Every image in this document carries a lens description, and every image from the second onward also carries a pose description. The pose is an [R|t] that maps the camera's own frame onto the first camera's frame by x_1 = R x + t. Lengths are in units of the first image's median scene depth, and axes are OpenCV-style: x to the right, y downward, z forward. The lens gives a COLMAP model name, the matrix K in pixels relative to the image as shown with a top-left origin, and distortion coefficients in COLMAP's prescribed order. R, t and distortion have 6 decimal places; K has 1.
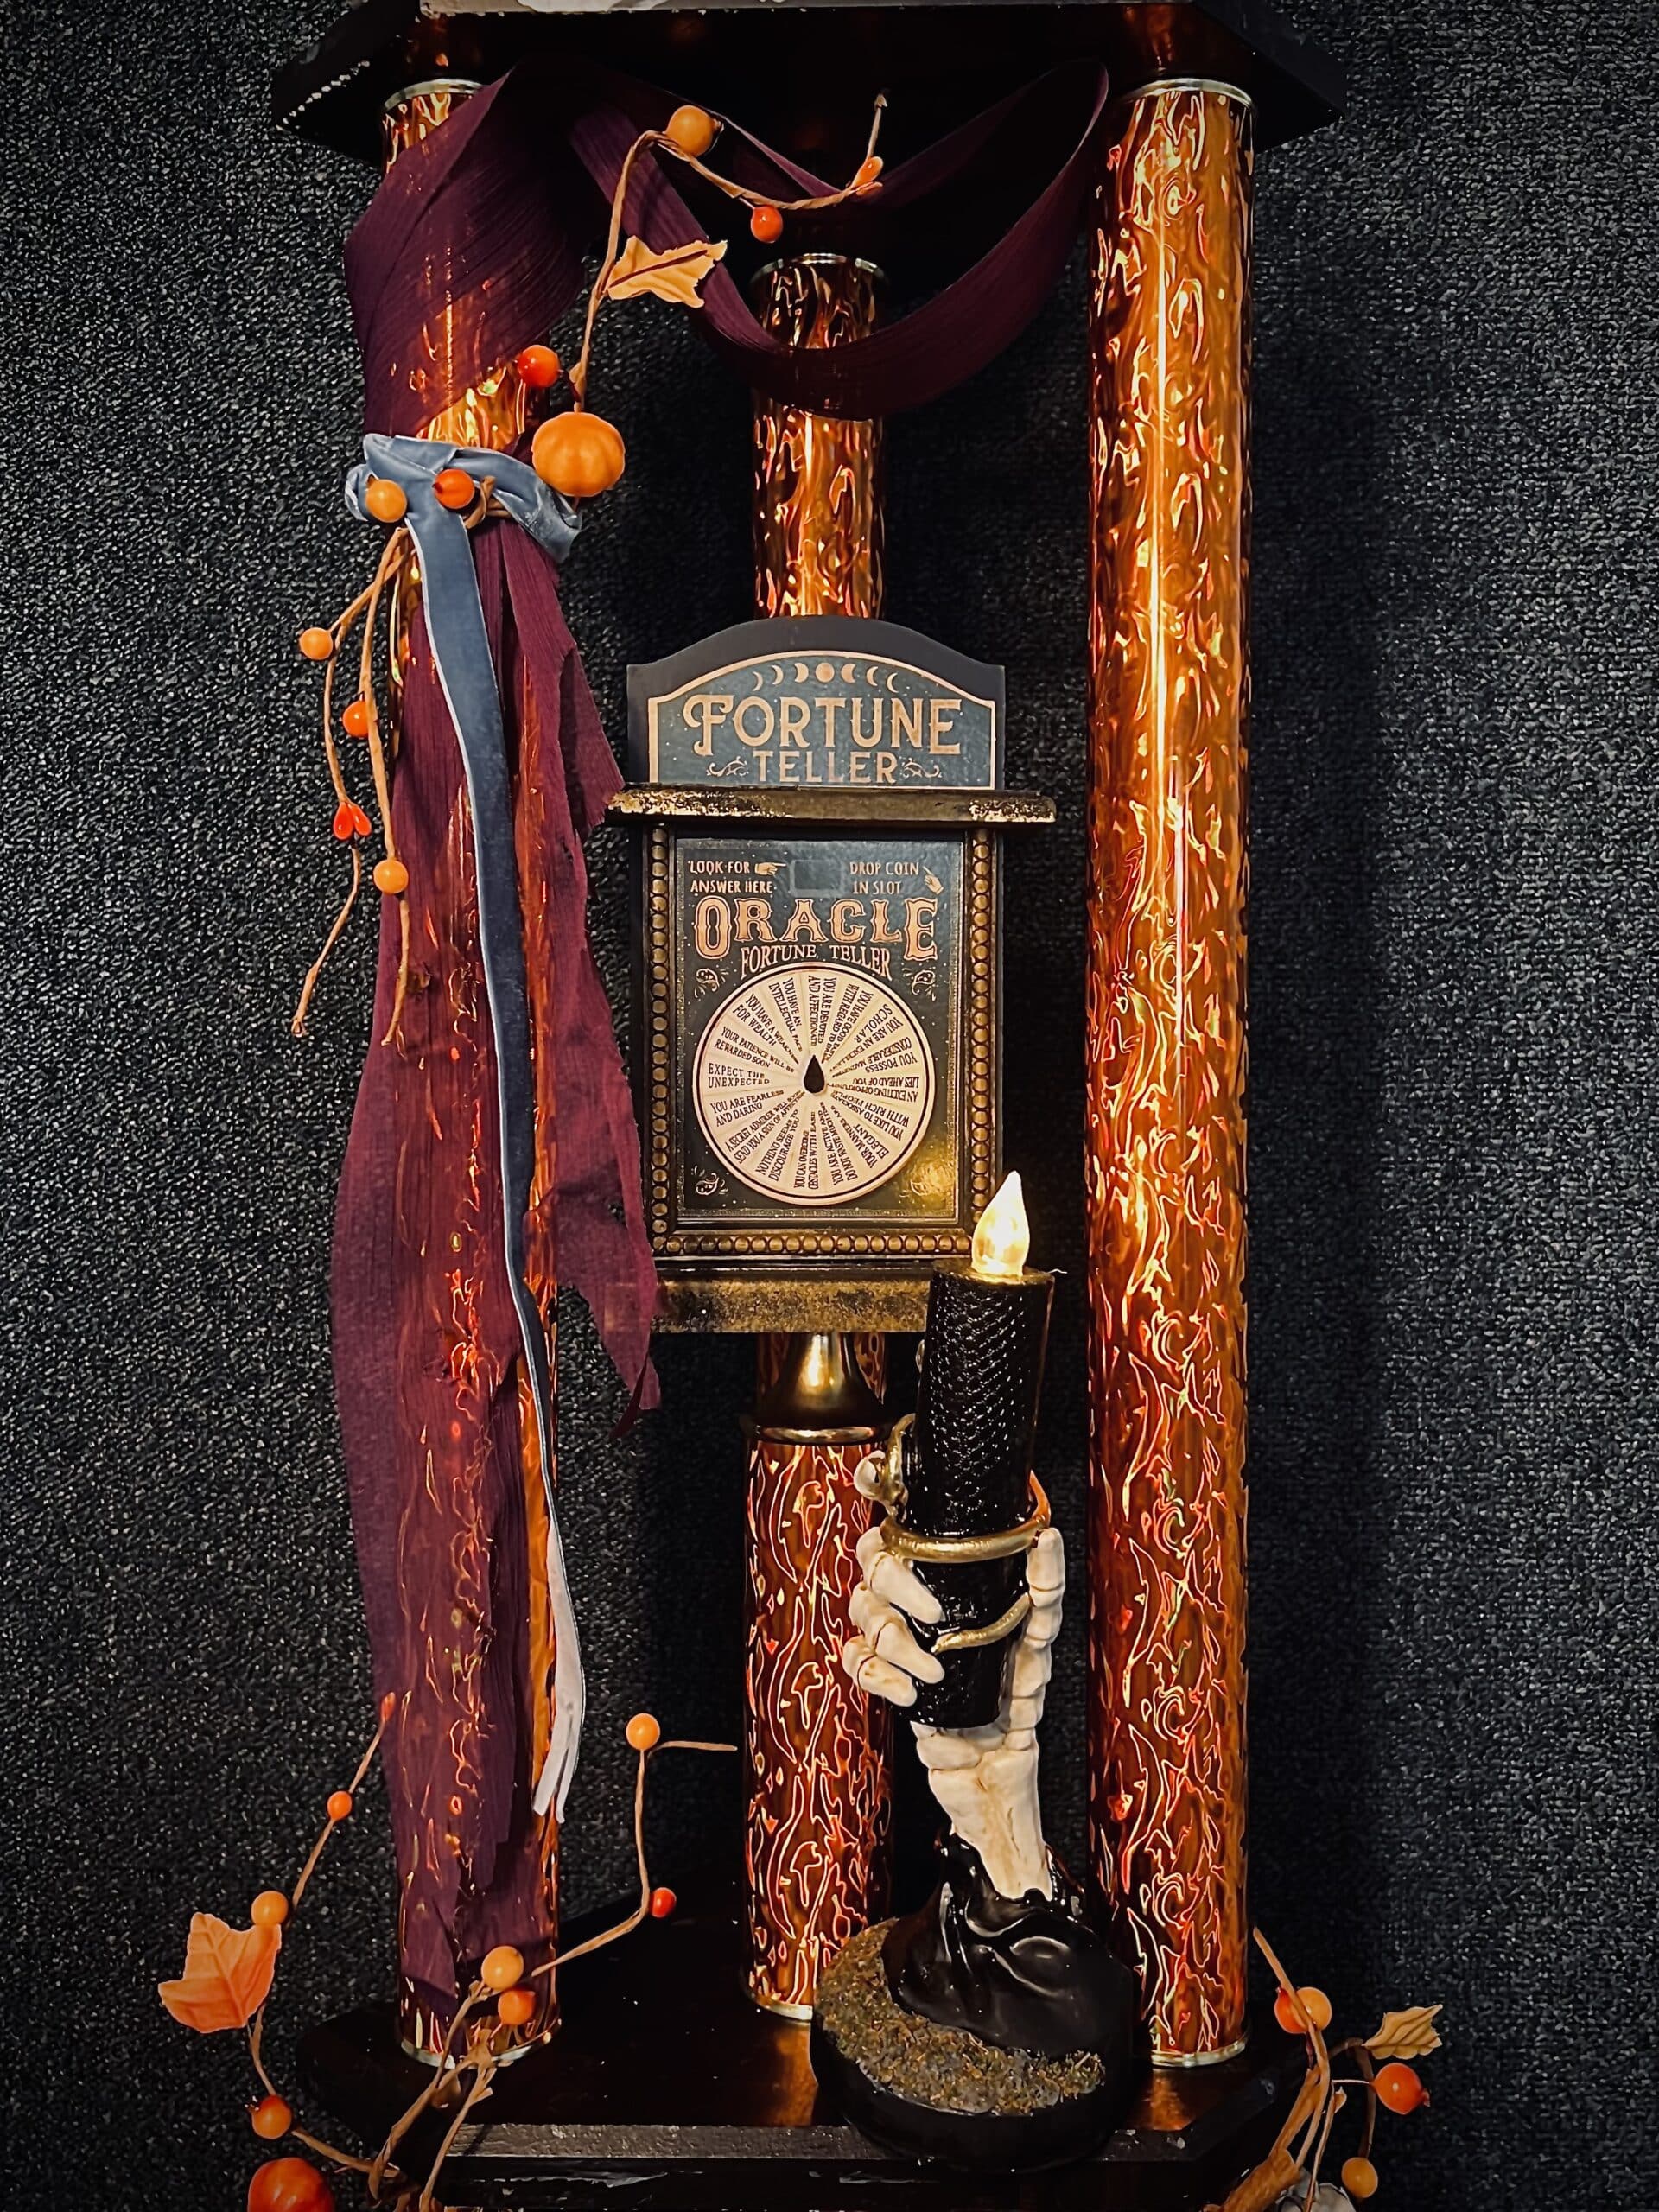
lens RADIAL K [[1859.1, 0, 805.1], [0, 1859.1, 1109.5], [0, 0, 1]] dist [0.004816, -0.024202]
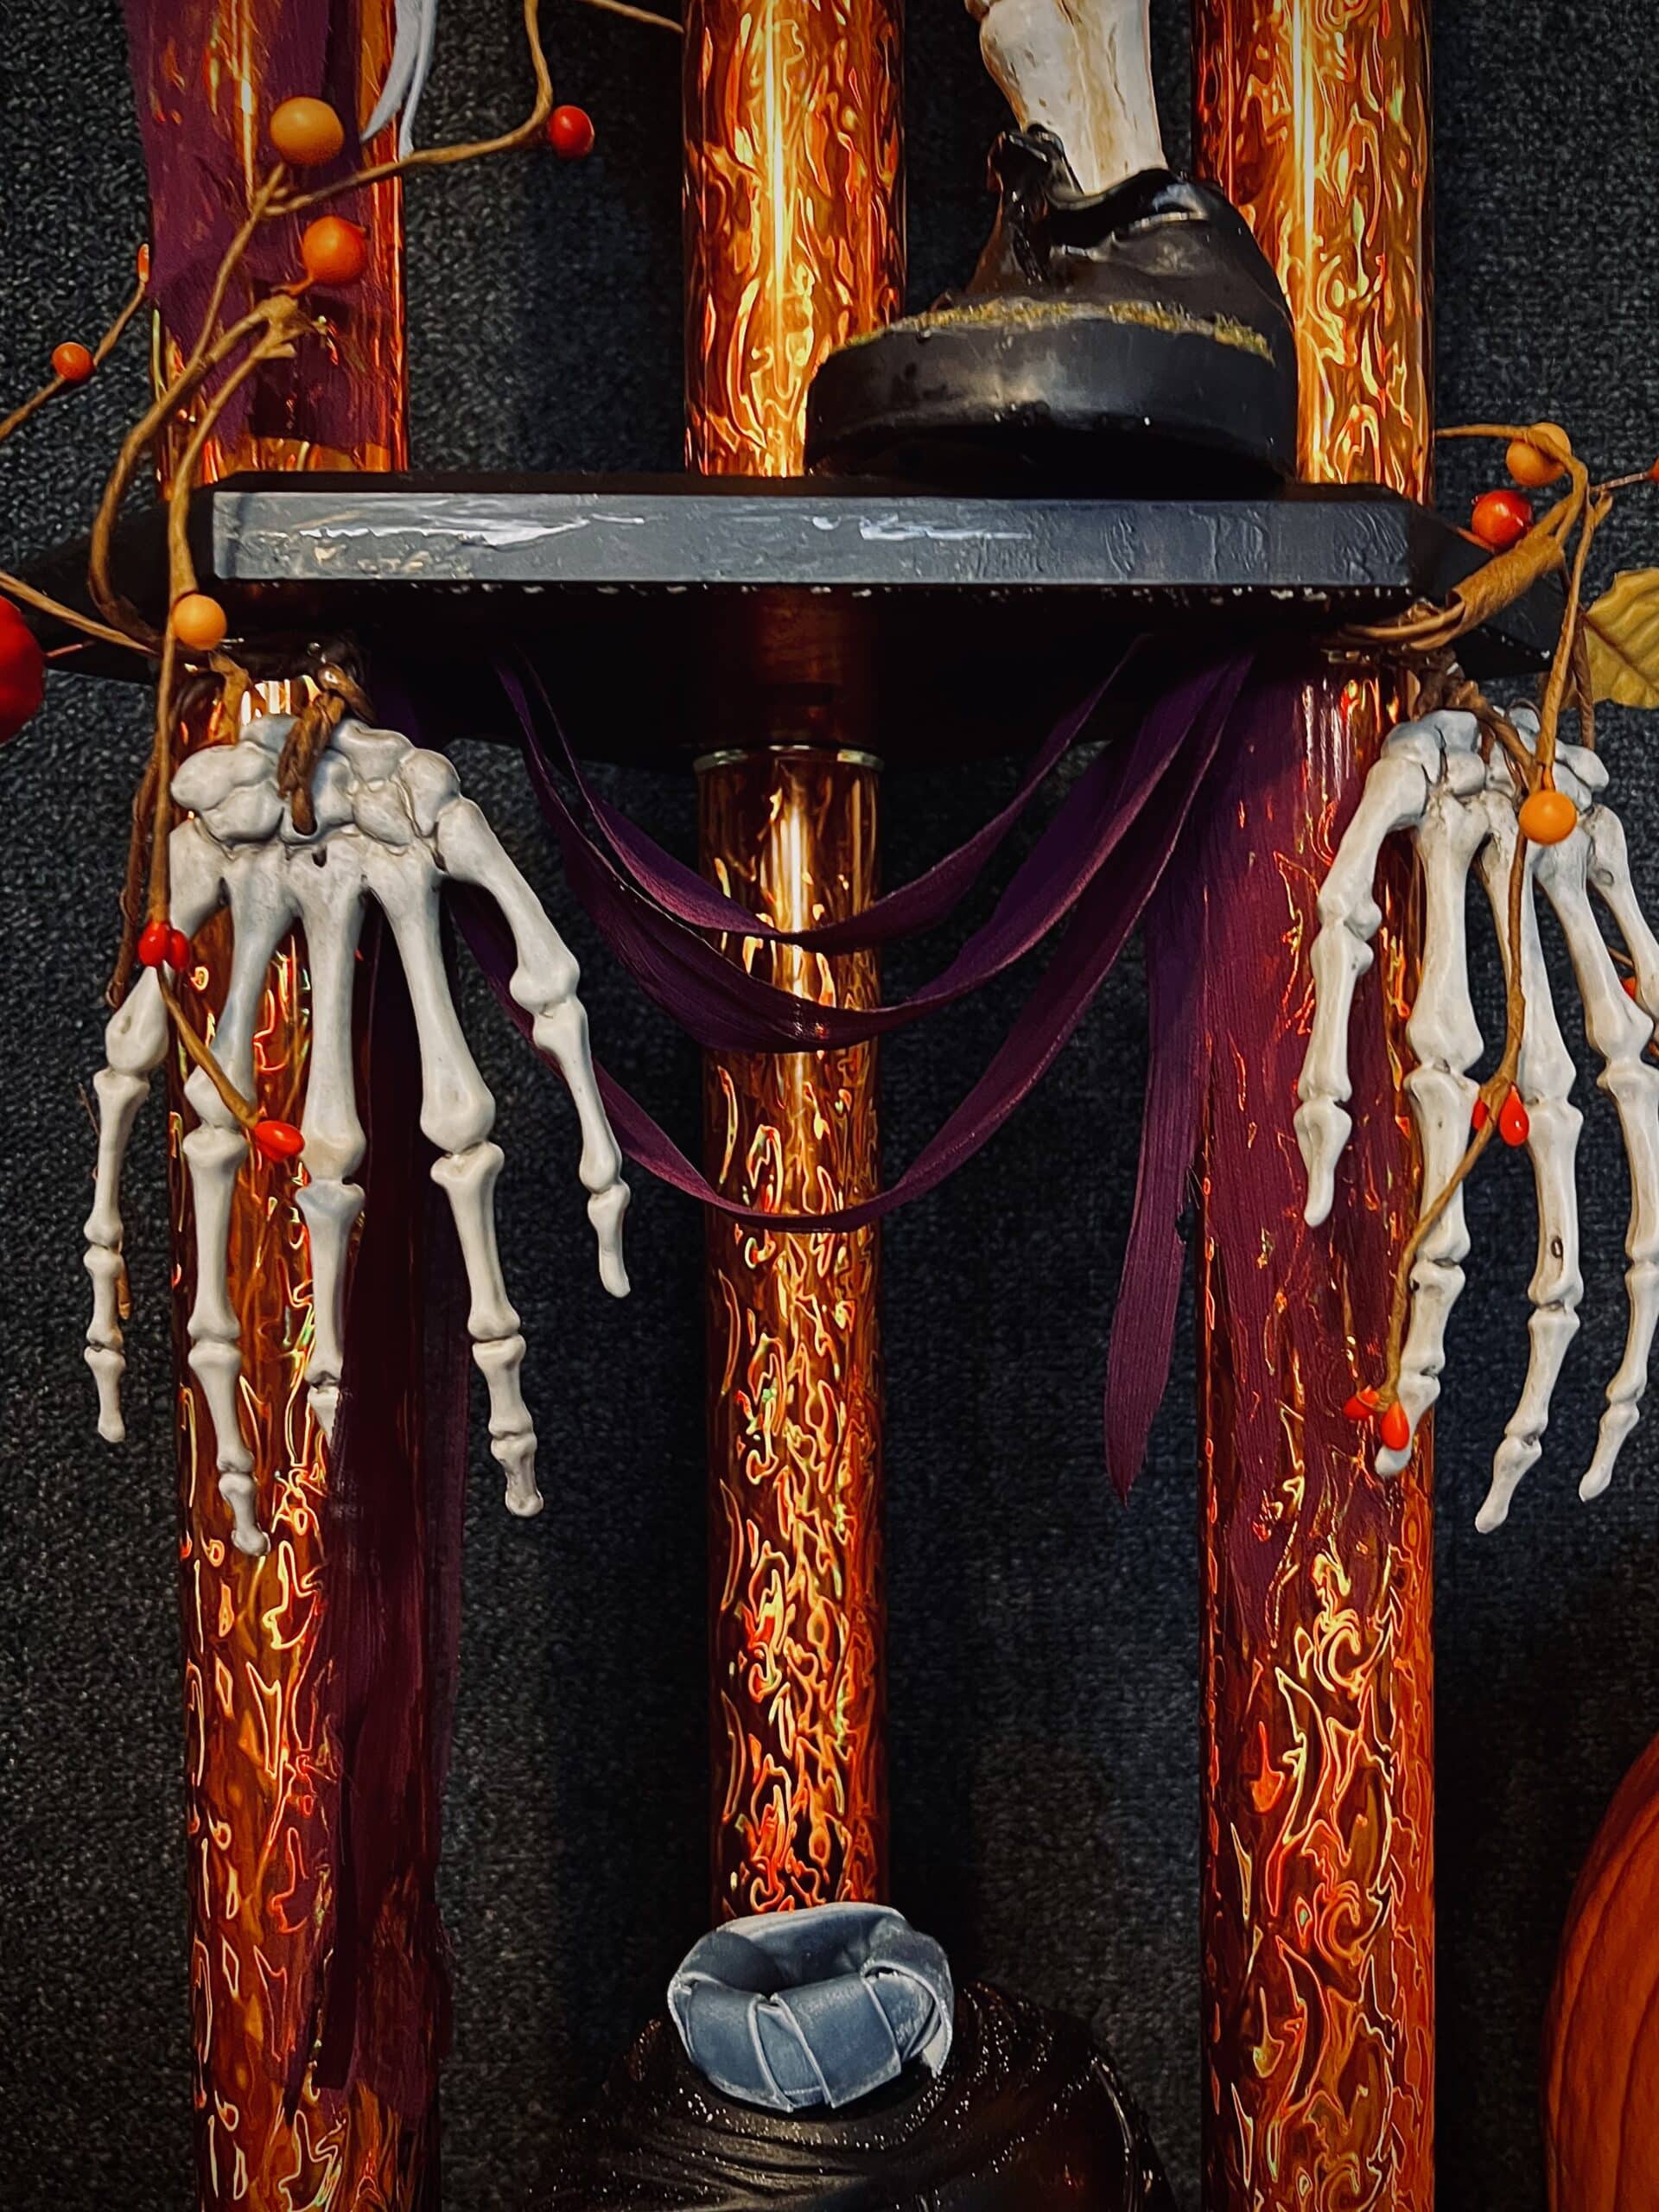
lens RADIAL K [[1859.1, 0, 833.9], [0, 1859.1, 1128.0], [0, 0, 1]] dist [0.004816, -0.024202]
pose [[0.996322, -0.015103, 0.084342, -0.041277], [0.013832, 0.999782, 0.015642, 0.668233], [-0.084560, -0.014418, 0.996314, 0.324814]]
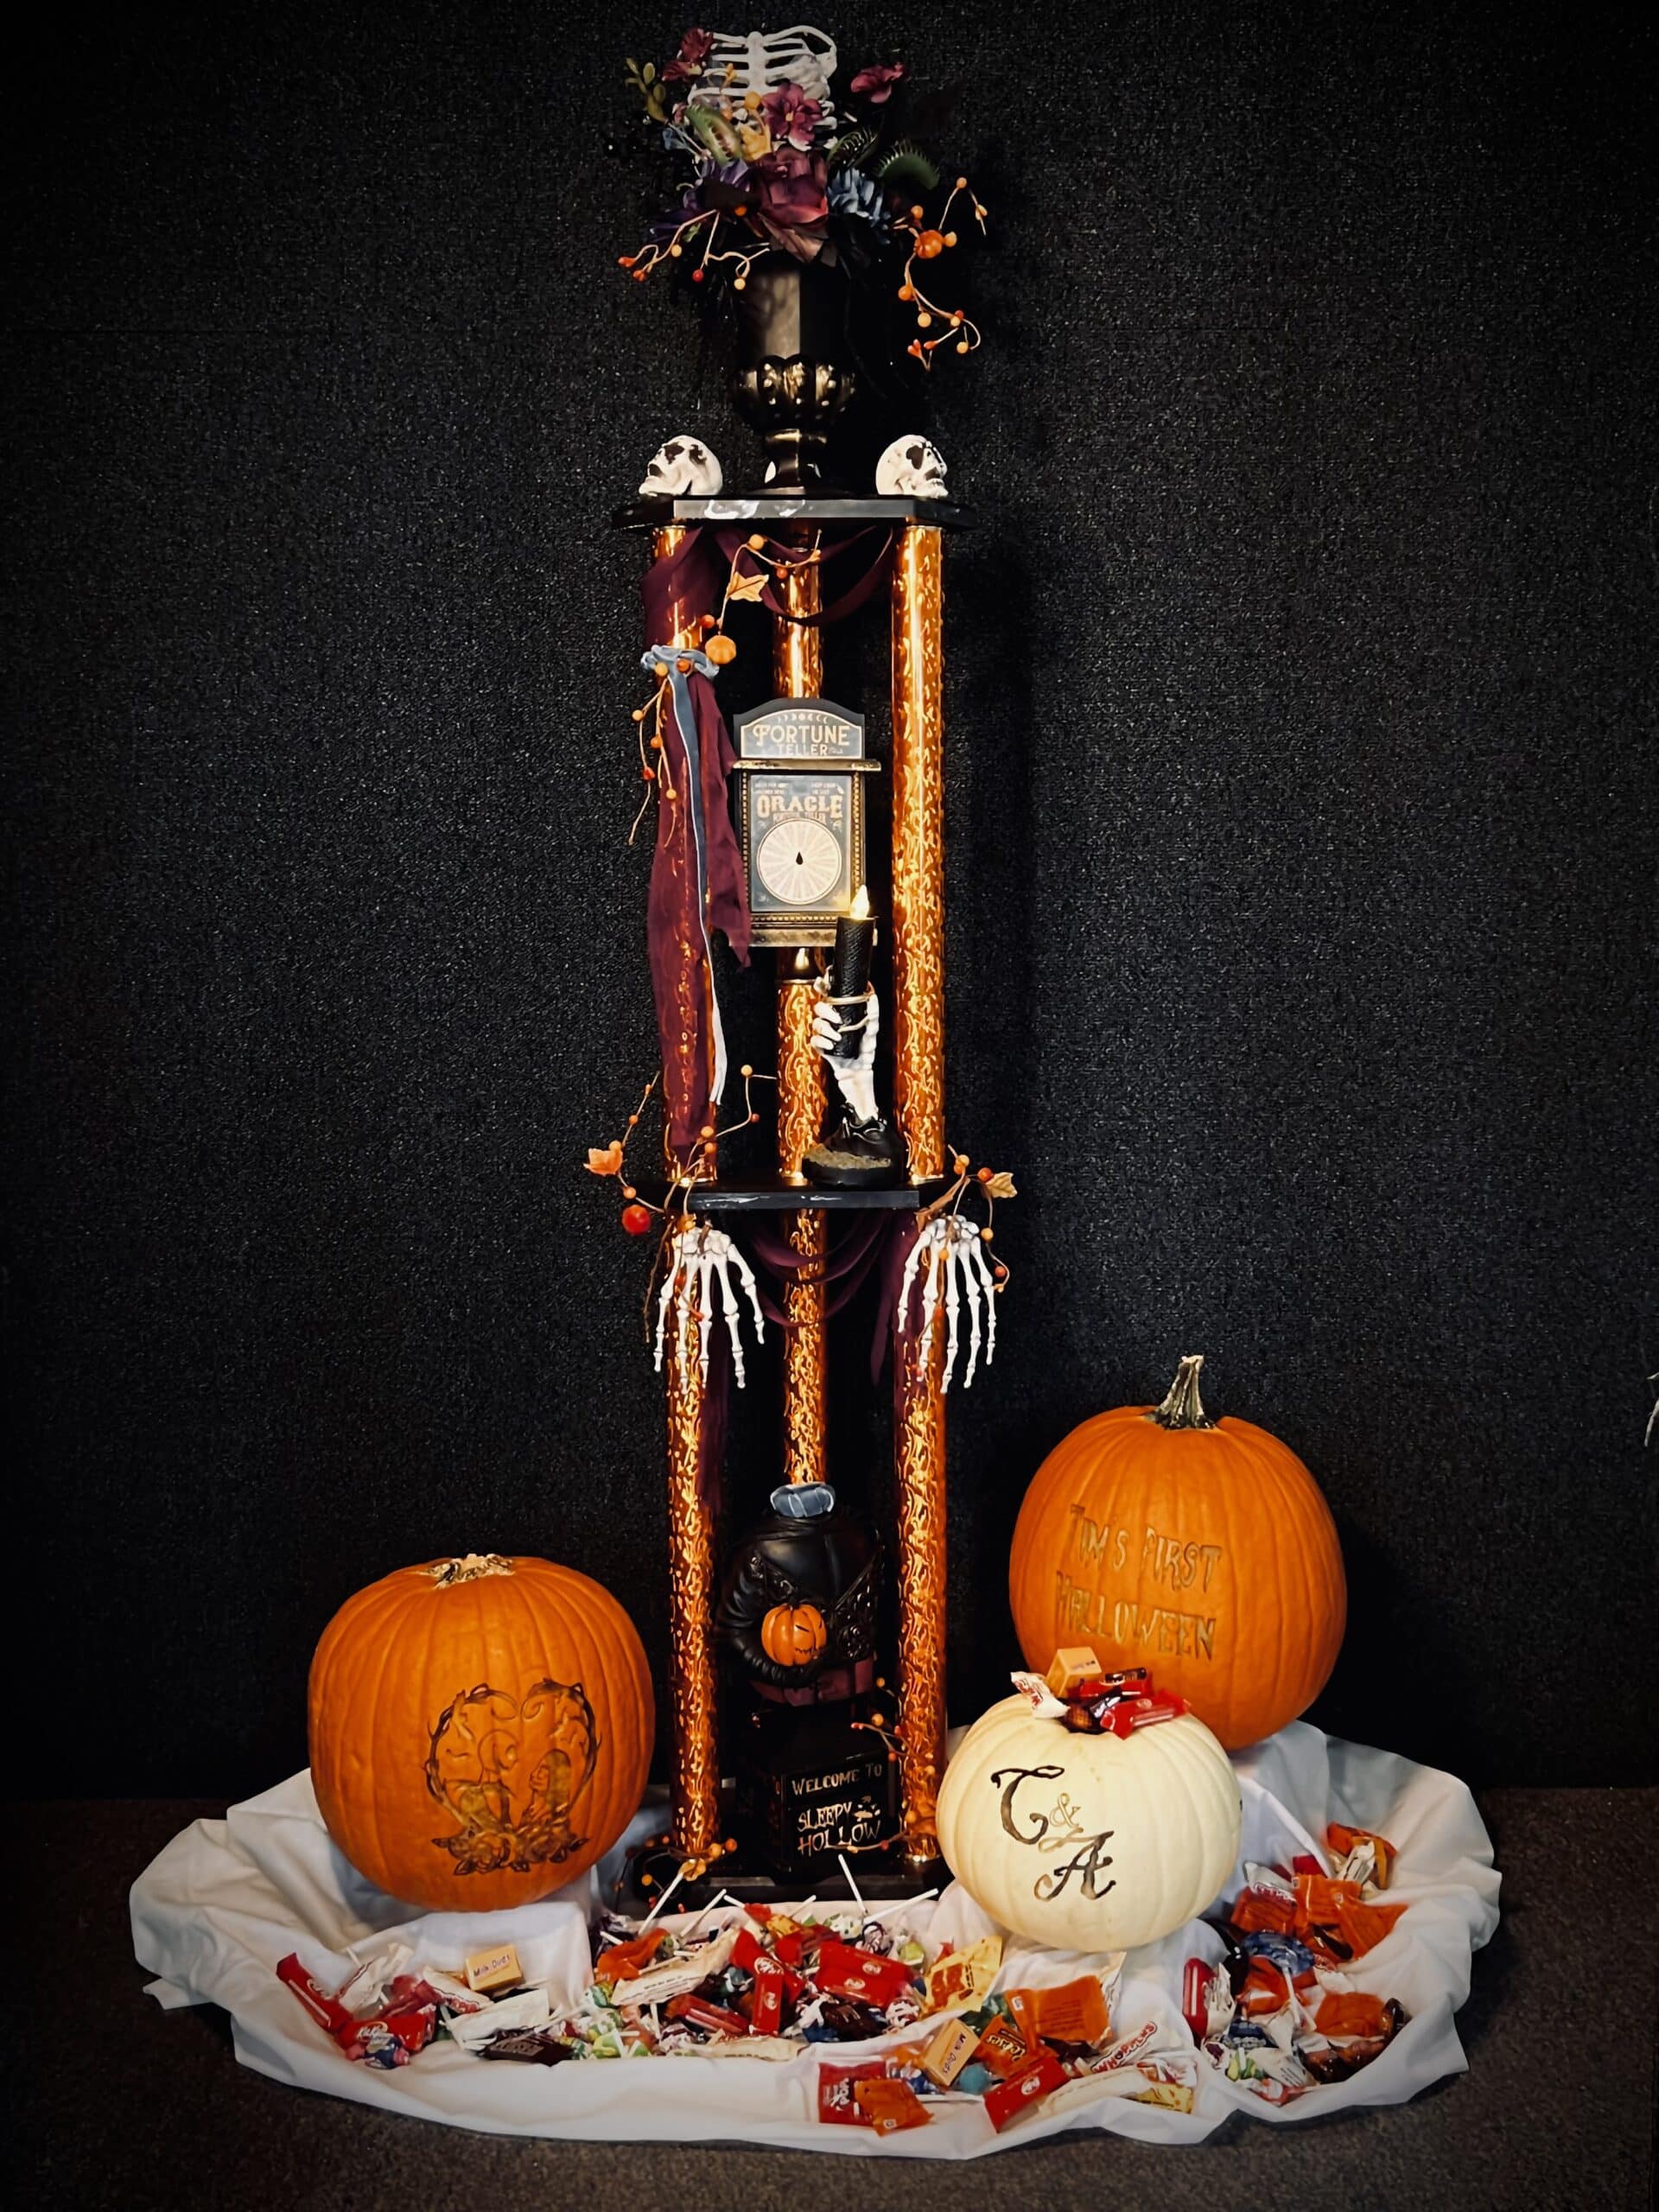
lens RADIAL K [[2176.9, 0, 835.1], [0, 2176.9, 1160.8], [0, 0, 1]] dist [0.045622, 0.000000]
pose [[0.999332, -0.009339, 0.035344, -0.063909], [0.006042, 0.995717, 0.092251, 0.137887], [-0.036054, -0.091976, 0.995108, -2.418047]]
